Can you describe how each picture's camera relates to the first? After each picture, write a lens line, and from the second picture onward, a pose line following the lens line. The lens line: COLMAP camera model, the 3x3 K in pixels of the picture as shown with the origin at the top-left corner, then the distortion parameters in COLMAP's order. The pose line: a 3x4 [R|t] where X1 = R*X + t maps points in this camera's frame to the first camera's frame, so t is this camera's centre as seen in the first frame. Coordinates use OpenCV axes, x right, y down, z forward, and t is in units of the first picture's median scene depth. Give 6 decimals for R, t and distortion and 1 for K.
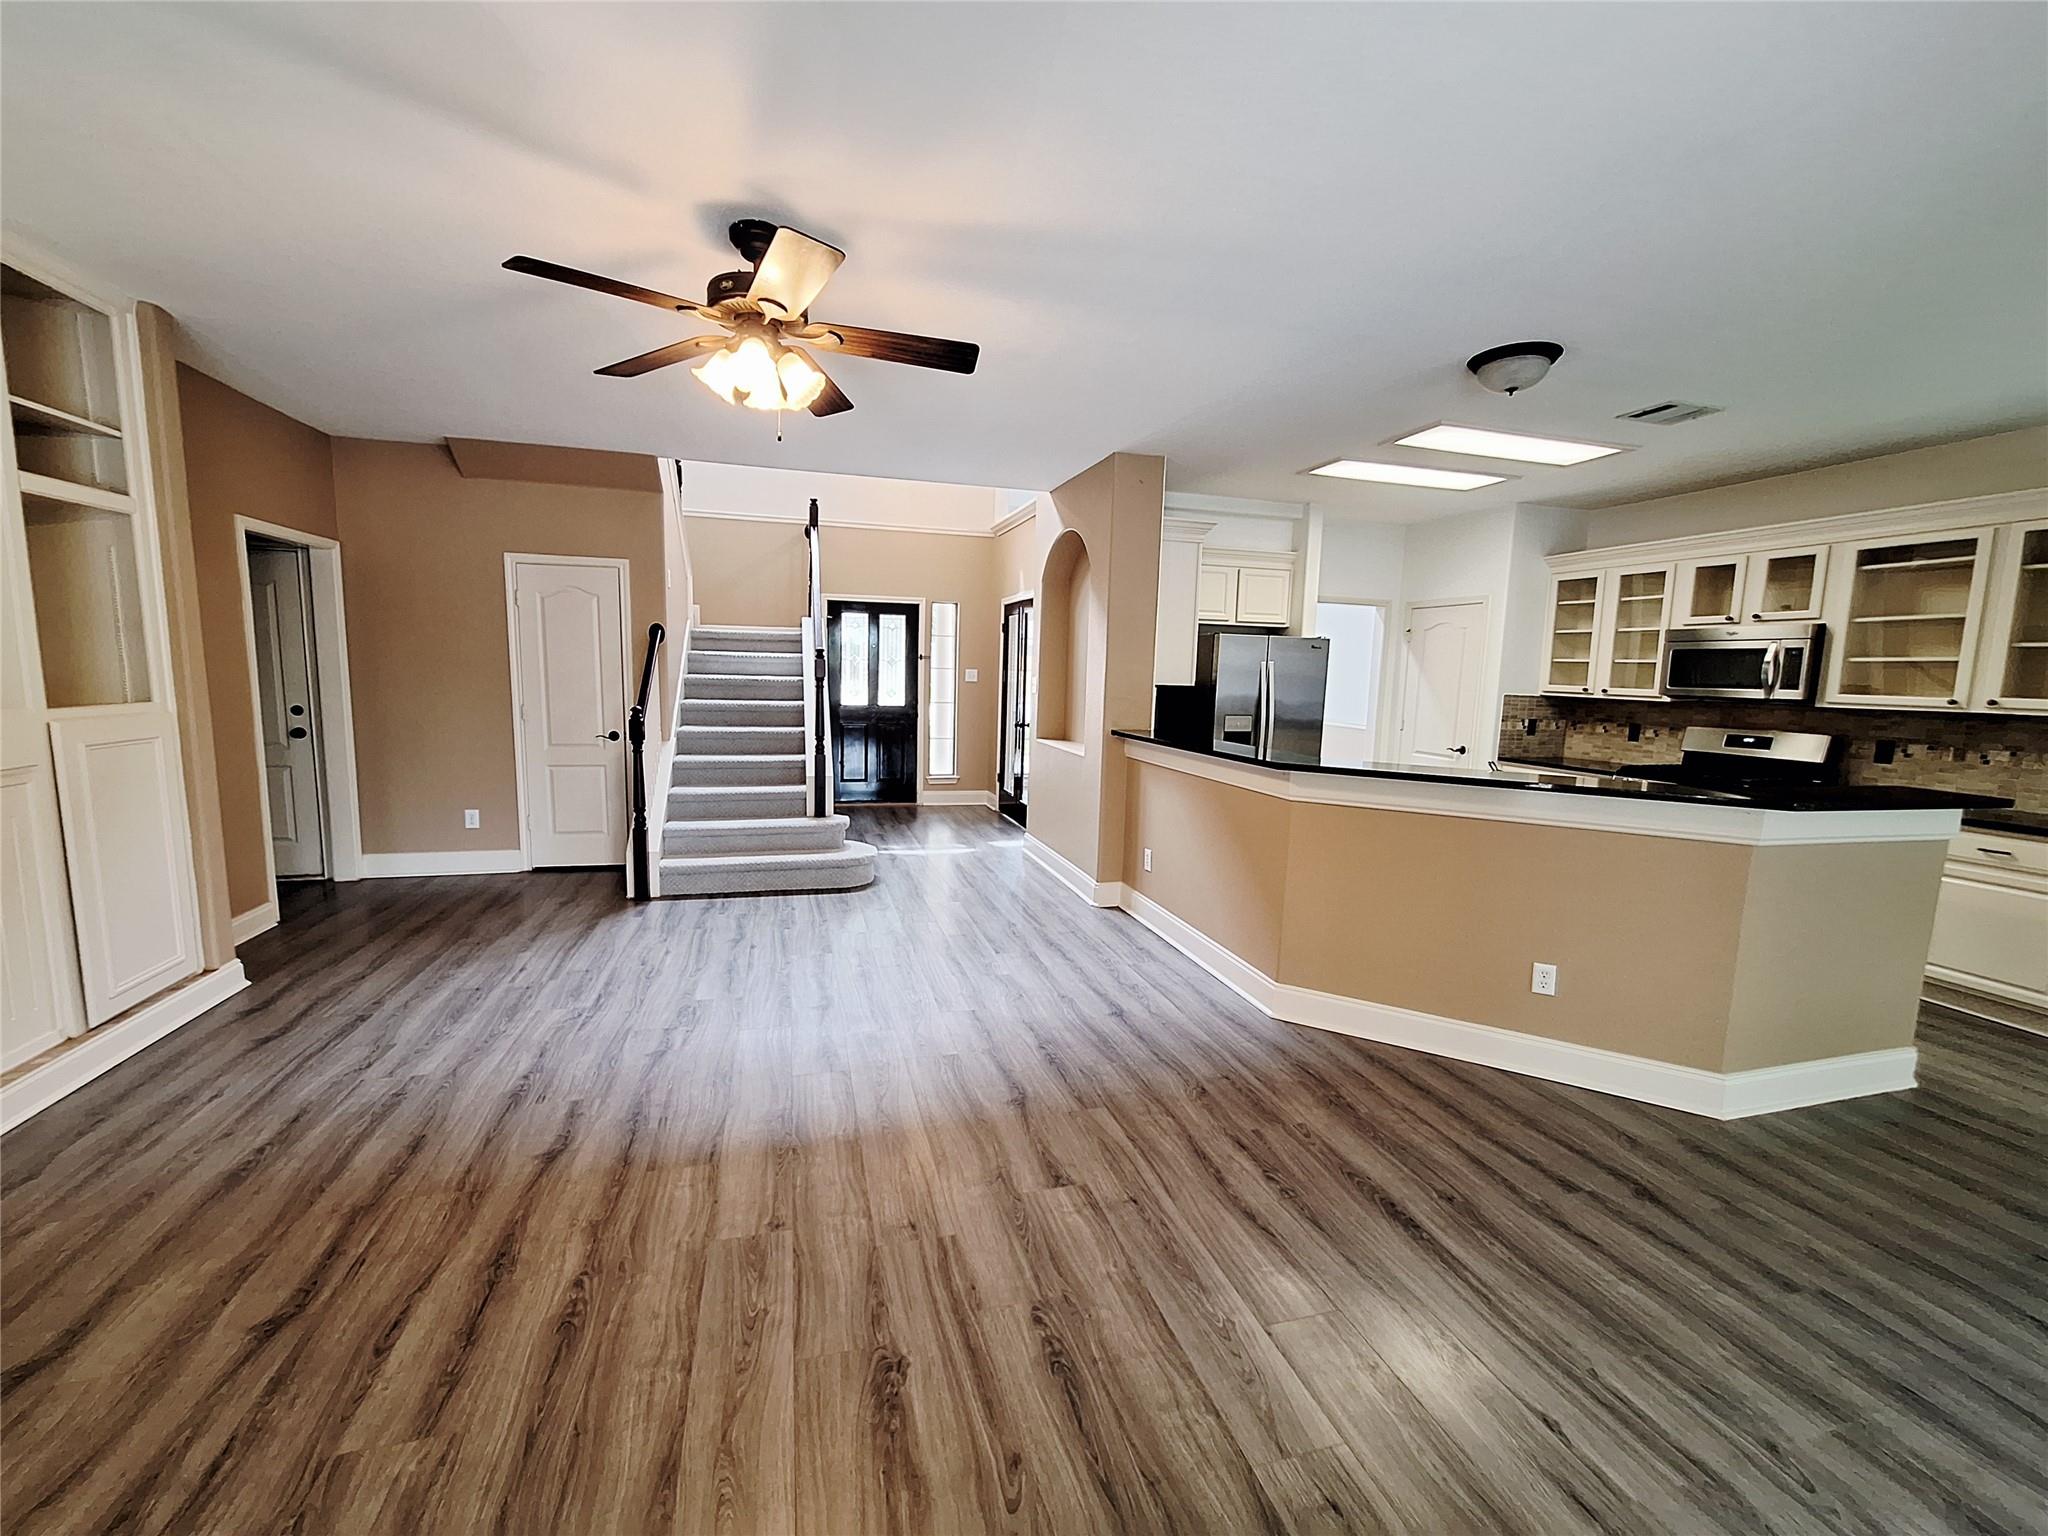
lens RADIAL K [[804.9, 0, 1002.7], [0, 804.9, 764.8], [0, 0, 1]] dist [-0.003877, 0.000706]
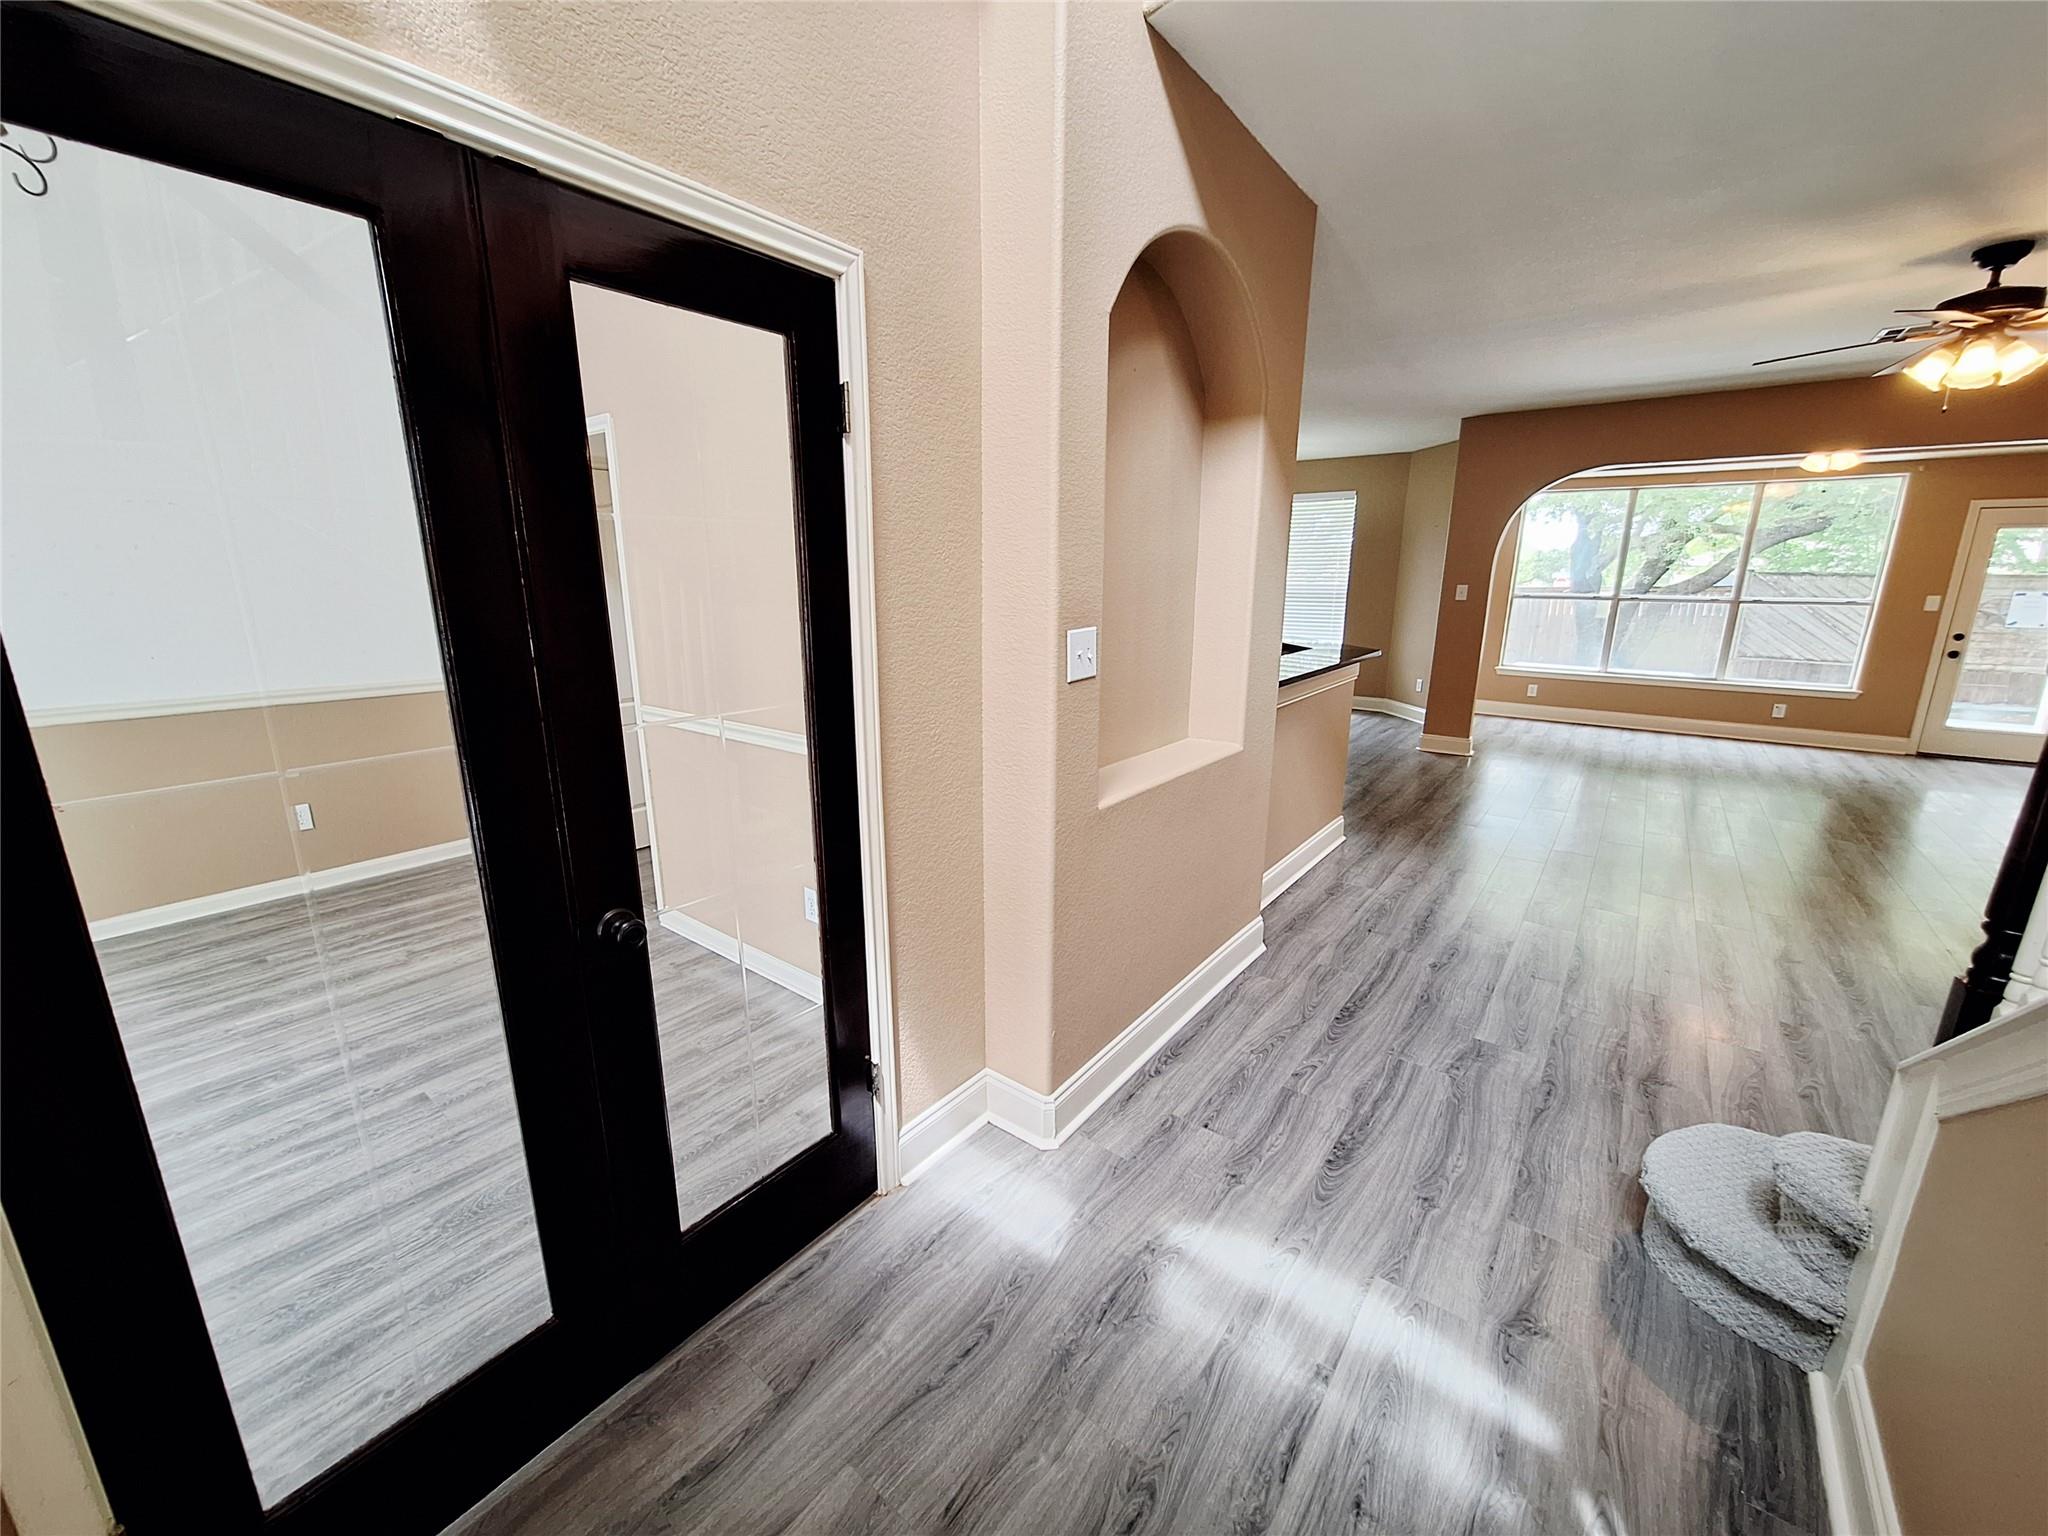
lens RADIAL K [[804.9, 0, 1004.6], [0, 804.9, 766.7], [0, 0, 1]] dist [-0.003877, 0.000706]
pose [[-0.596695, -0.212965, 0.773693, -0.281433], [0.080629, 0.943352, 0.321848, -0.230114], [-0.798407, 0.254428, -0.545722, 1.733122]]
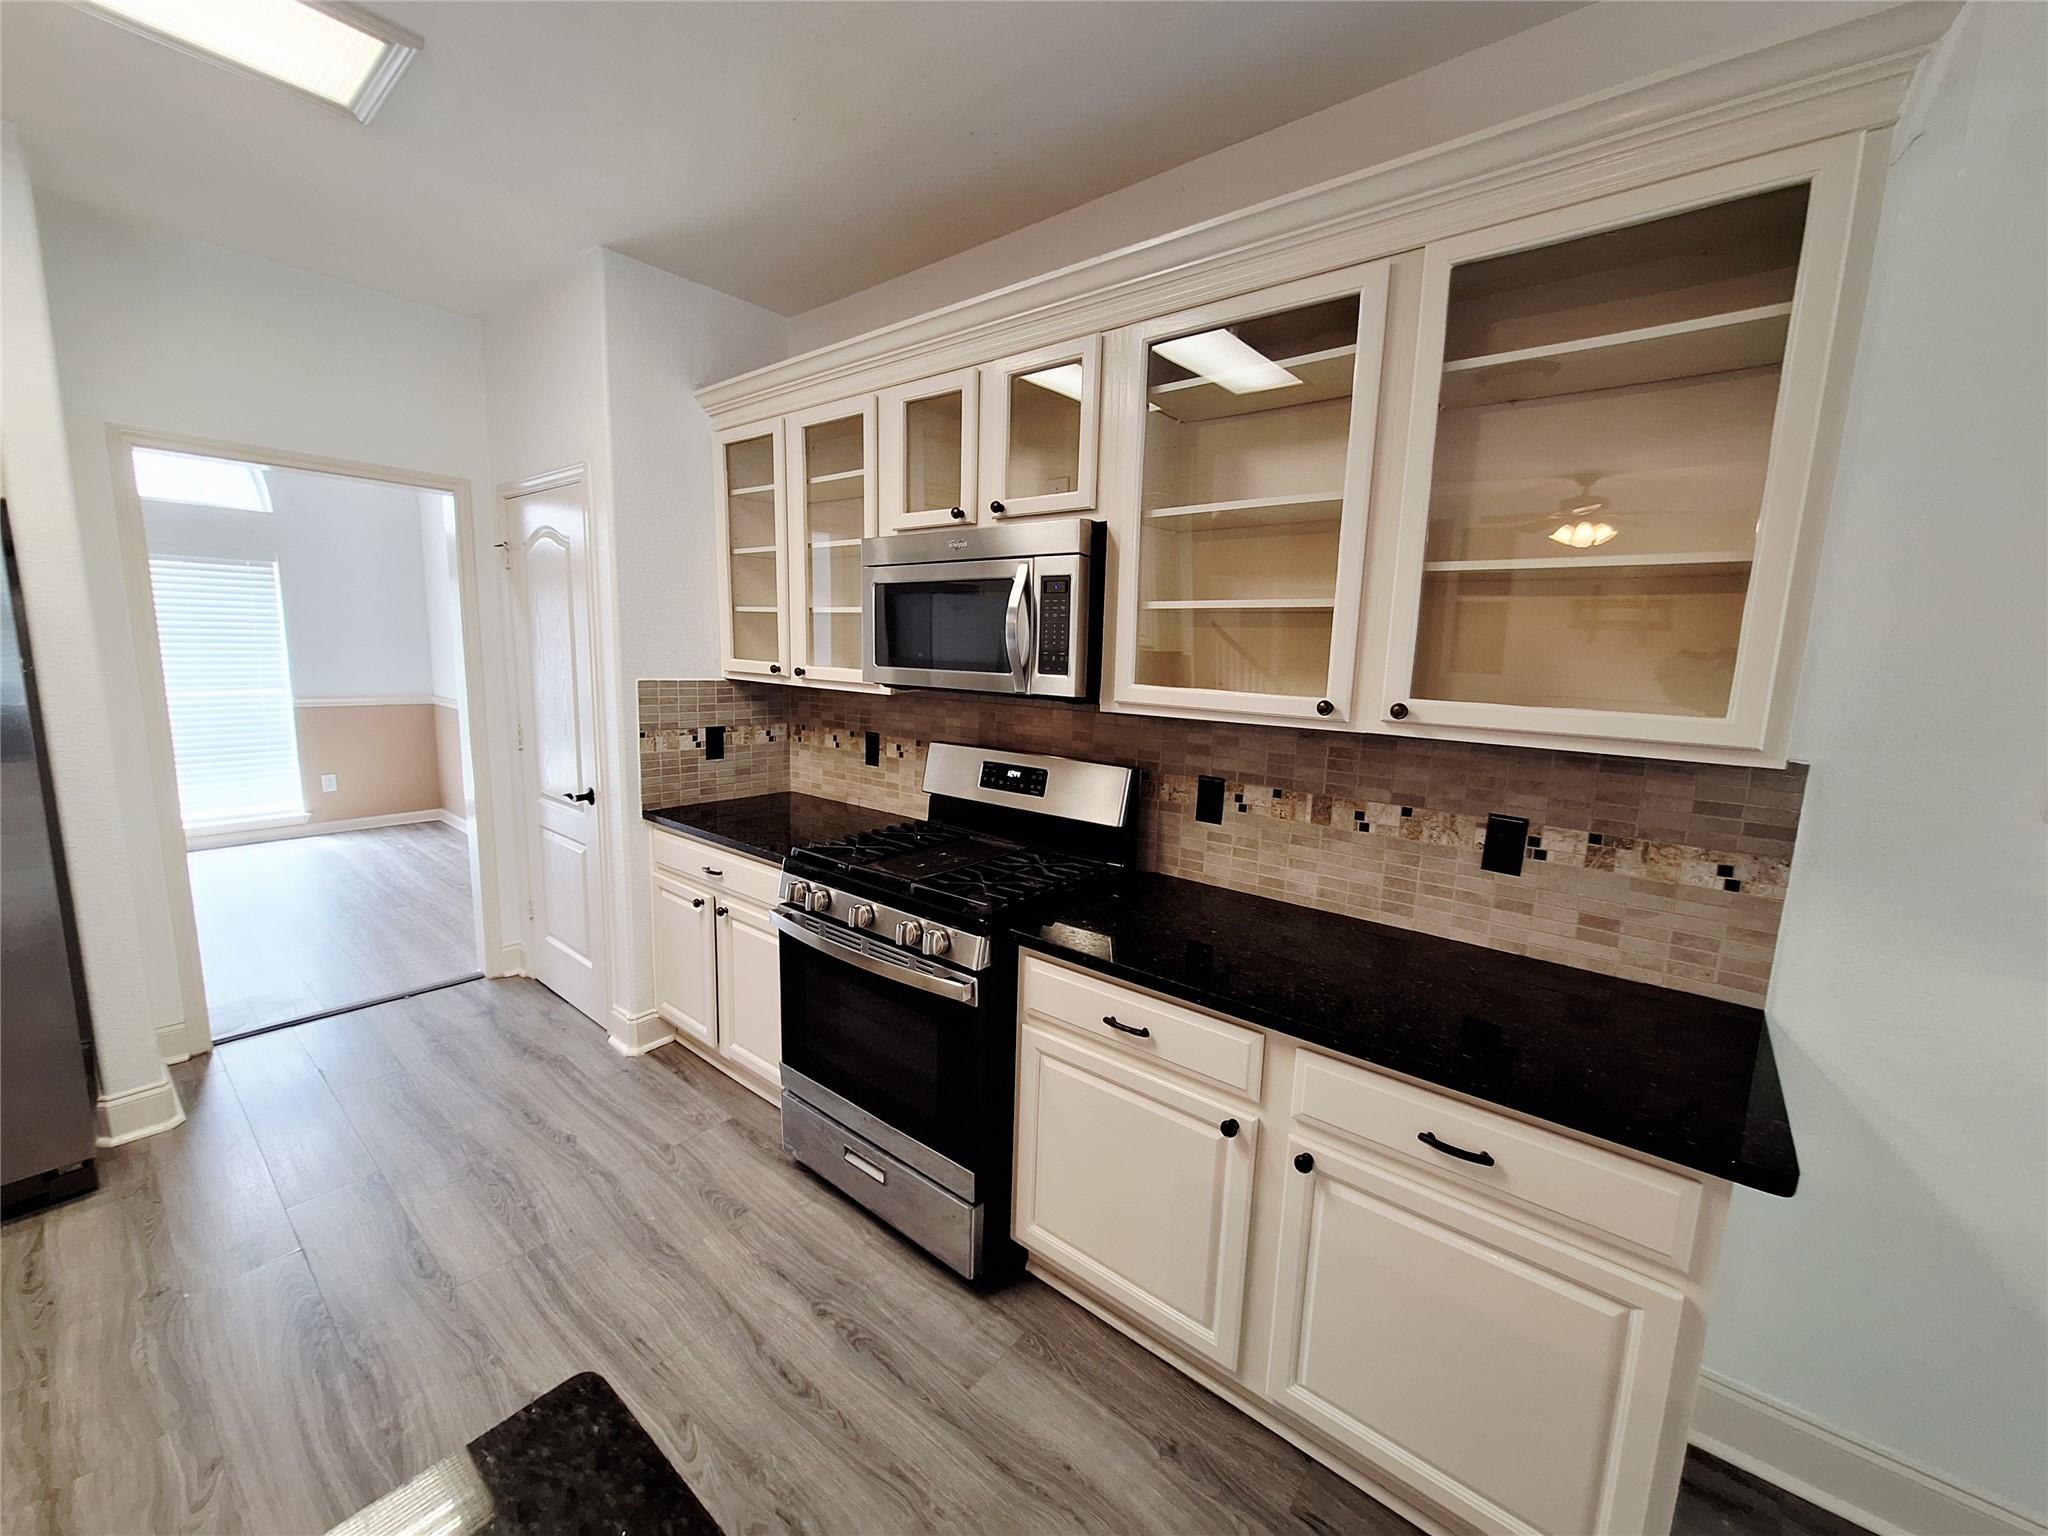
lens RADIAL K [[804.9, 0, 999.7], [0, 804.9, 768.6], [0, 0, 1]] dist [-0.003877, 0.000706]
pose [[0.822336, -0.087878, 0.562175, 0.726299], [0.059873, 0.995881, 0.068094, -0.076187], [-0.565843, -0.022337, 0.824210, 0.673872]]
